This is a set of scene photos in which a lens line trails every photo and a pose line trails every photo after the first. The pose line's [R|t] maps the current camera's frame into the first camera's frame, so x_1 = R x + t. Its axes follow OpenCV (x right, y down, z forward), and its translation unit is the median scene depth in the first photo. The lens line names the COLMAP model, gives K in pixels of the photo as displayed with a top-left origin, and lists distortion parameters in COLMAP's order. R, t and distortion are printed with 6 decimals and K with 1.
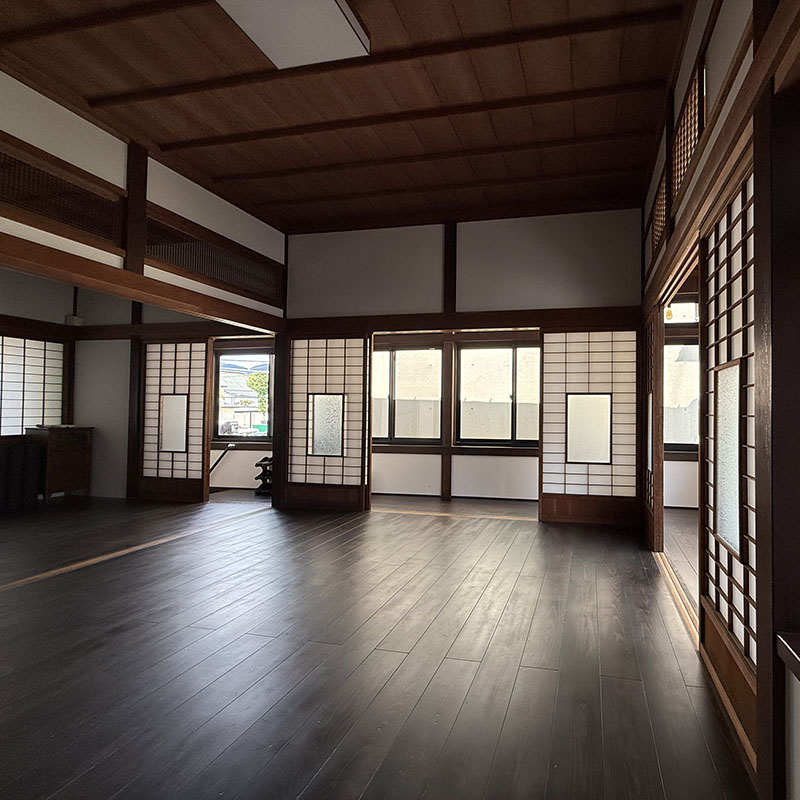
lens RADIAL K [[629.9, 0, 400.0], [0, 629.9, 400.0], [0, 0, 1]] dist [0.029102, -0.000113]
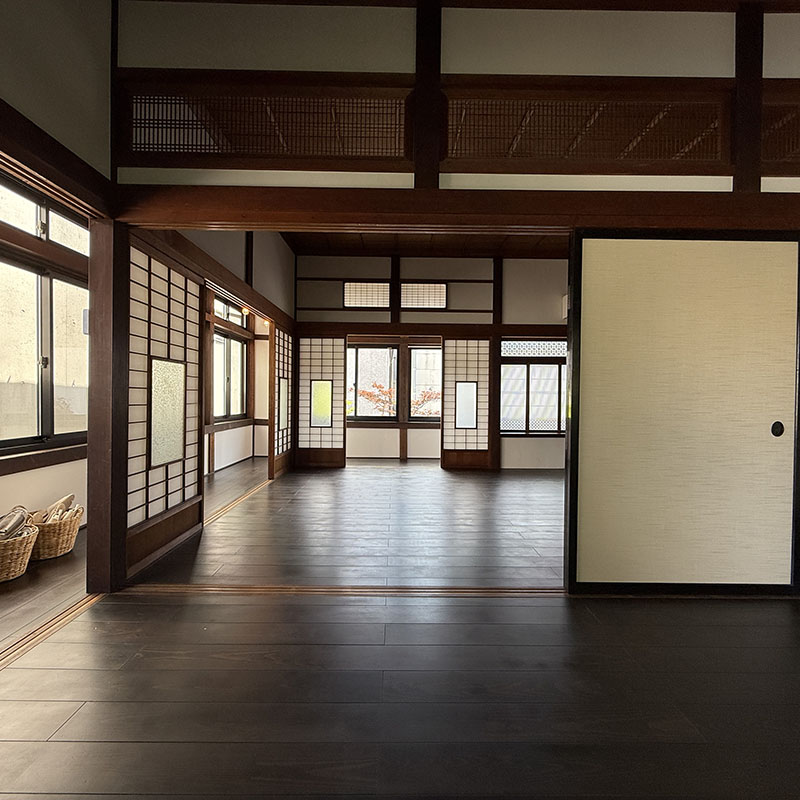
lens RADIAL K [[443.9, 0, 400.0], [0, 443.9, 400.0], [0, 0, 1]] dist [0.002292, -0.001506]
pose [[0.957881, -0.000379, 0.287166, -0.214210], [-0.009513, 0.999408, 0.033051, -0.000262], [-0.287009, -0.034391, 0.957310, 0.061677]]
